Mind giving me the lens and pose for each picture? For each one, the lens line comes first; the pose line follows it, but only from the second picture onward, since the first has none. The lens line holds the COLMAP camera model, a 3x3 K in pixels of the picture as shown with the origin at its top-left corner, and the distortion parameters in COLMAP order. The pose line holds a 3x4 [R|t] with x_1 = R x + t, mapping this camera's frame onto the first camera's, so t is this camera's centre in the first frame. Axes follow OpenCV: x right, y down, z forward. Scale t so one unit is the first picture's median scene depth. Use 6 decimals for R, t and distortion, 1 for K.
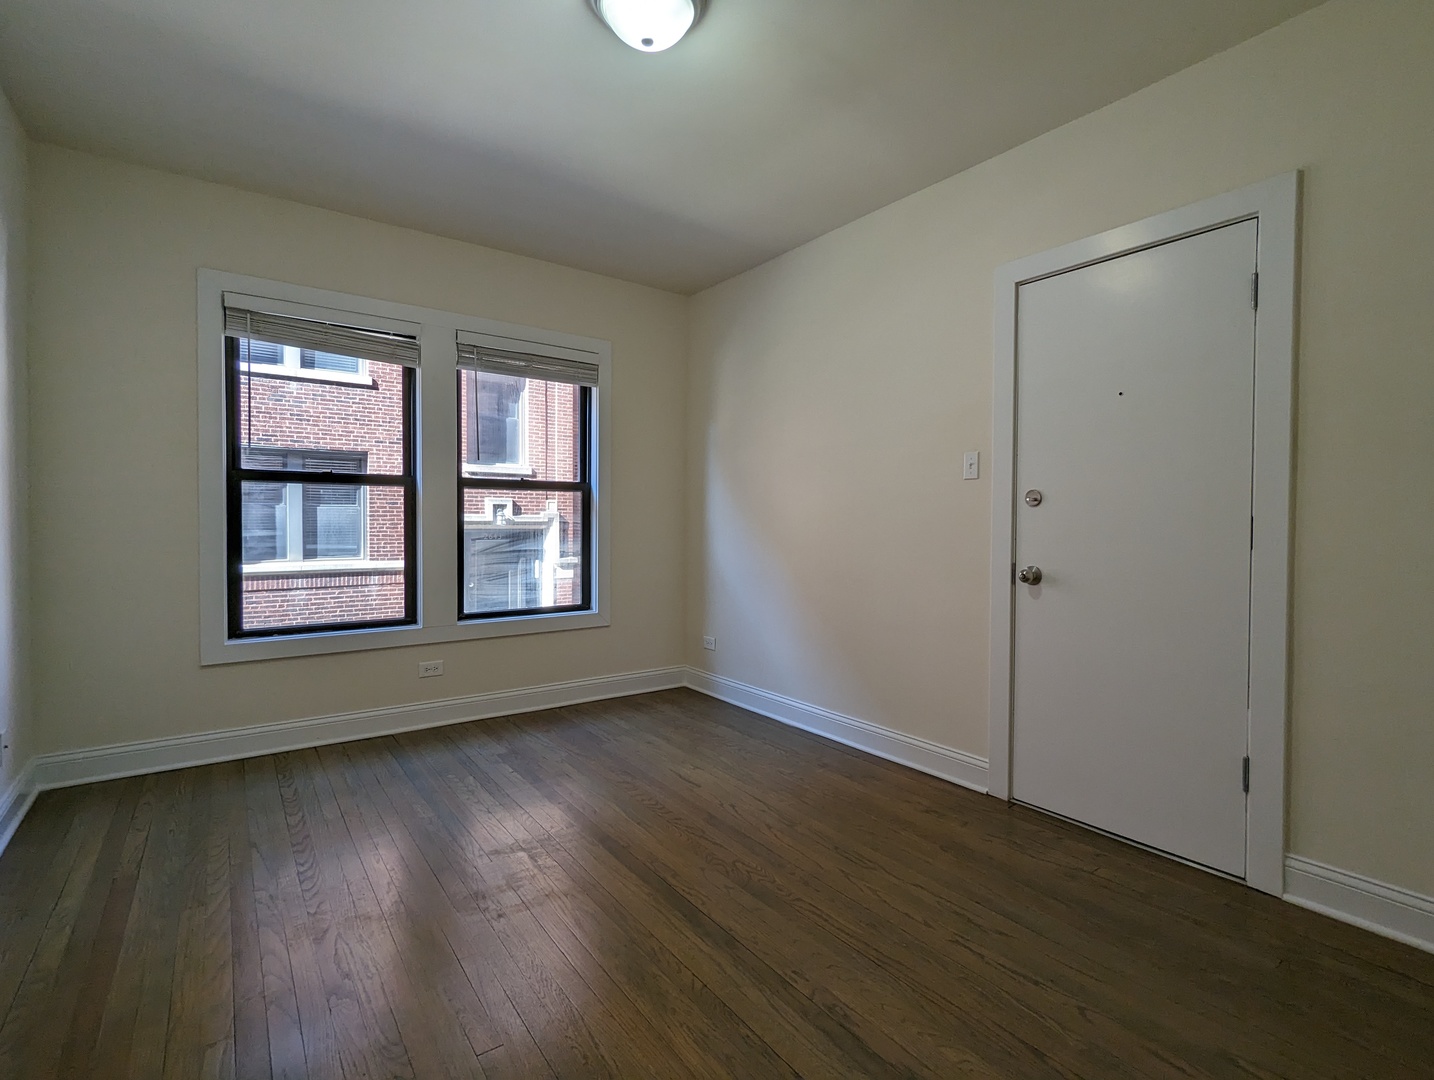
lens RADIAL K [[685.9, 0, 720.5], [0, 685.9, 536.0], [0, 0, 1]] dist [0.007564, -0.000331]
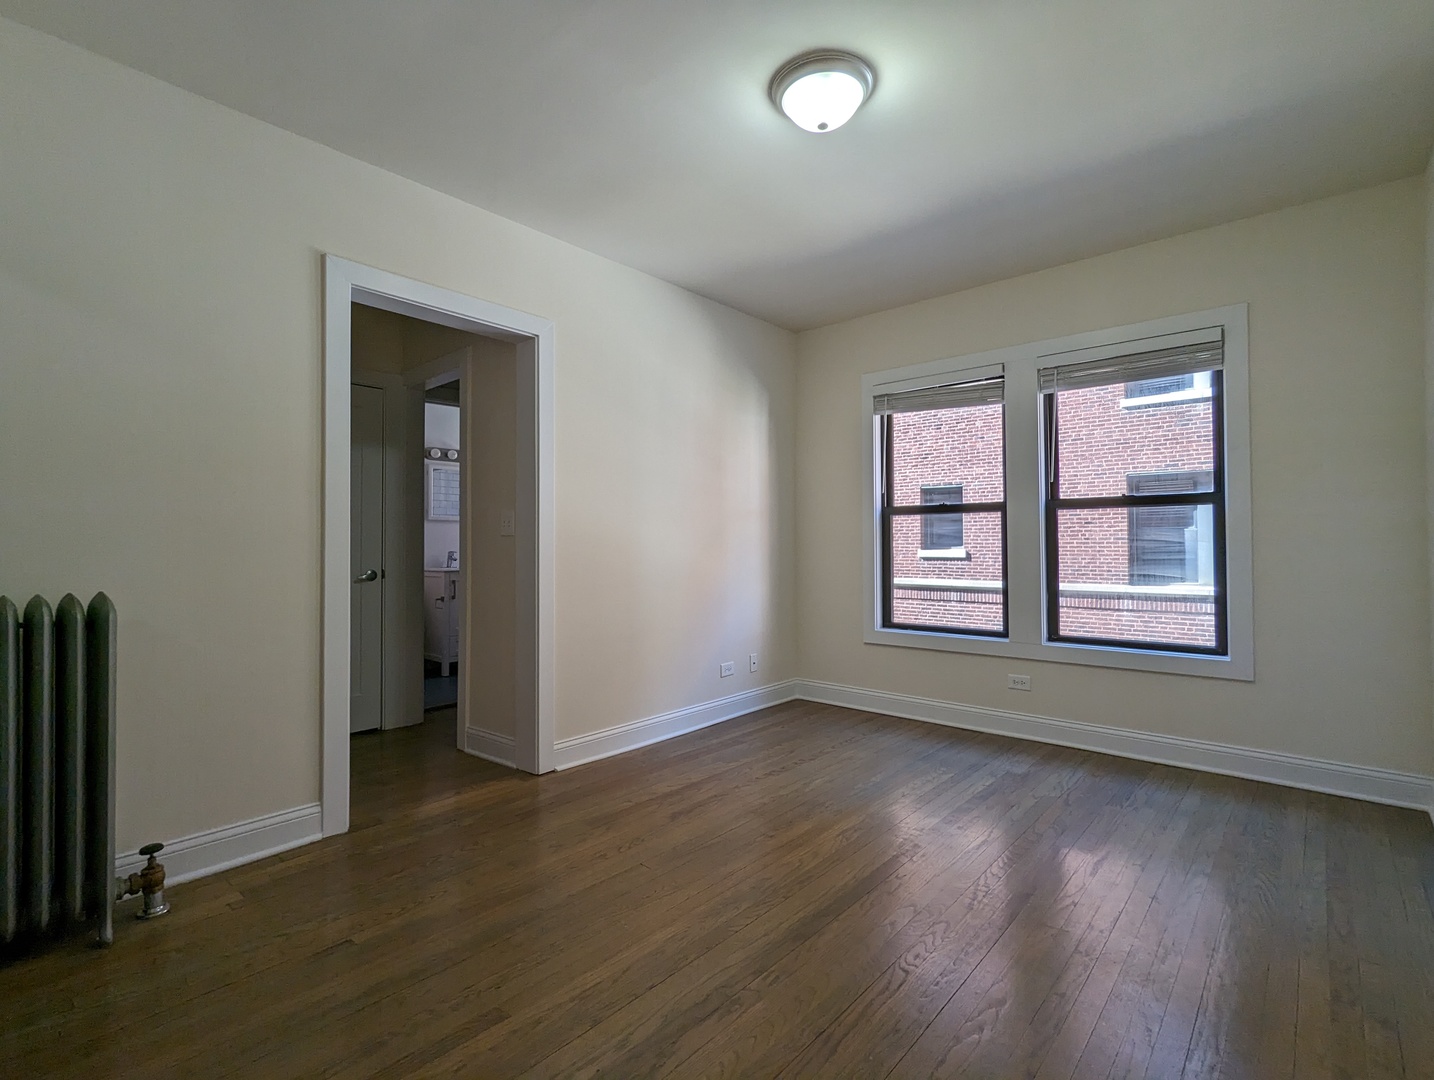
lens RADIAL K [[685.9, 0, 720.5], [0, 685.9, 536.0], [0, 0, 1]] dist [0.007564, -0.000331]
pose [[0.219557, -0.019484, -0.975405, 0.516306], [-0.014914, 0.999617, -0.023324, -0.000612], [0.975486, 0.019668, 0.219183, 0.316104]]
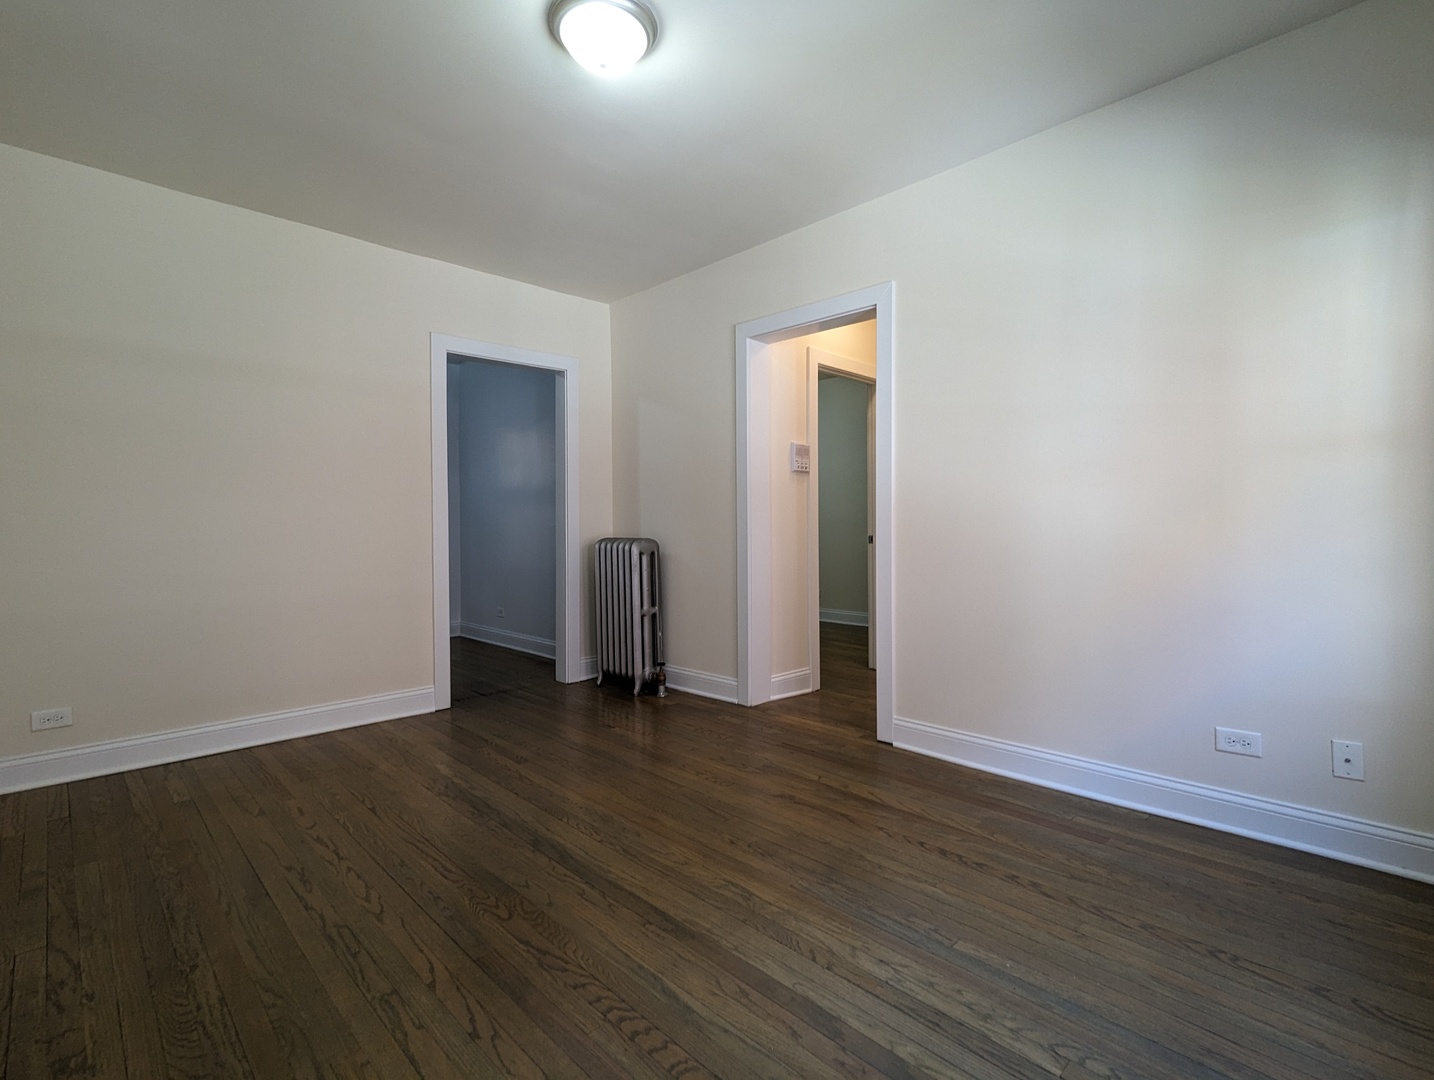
lens RADIAL K [[685.9, 0, 720.5], [0, 685.9, 536.0], [0, 0, 1]] dist [0.007564, -0.000331]
pose [[-0.989675, 0.003017, -0.143295, -0.070650], [-0.001998, 0.999391, 0.034837, -0.008116], [0.143313, 0.034764, -0.989067, 1.135869]]
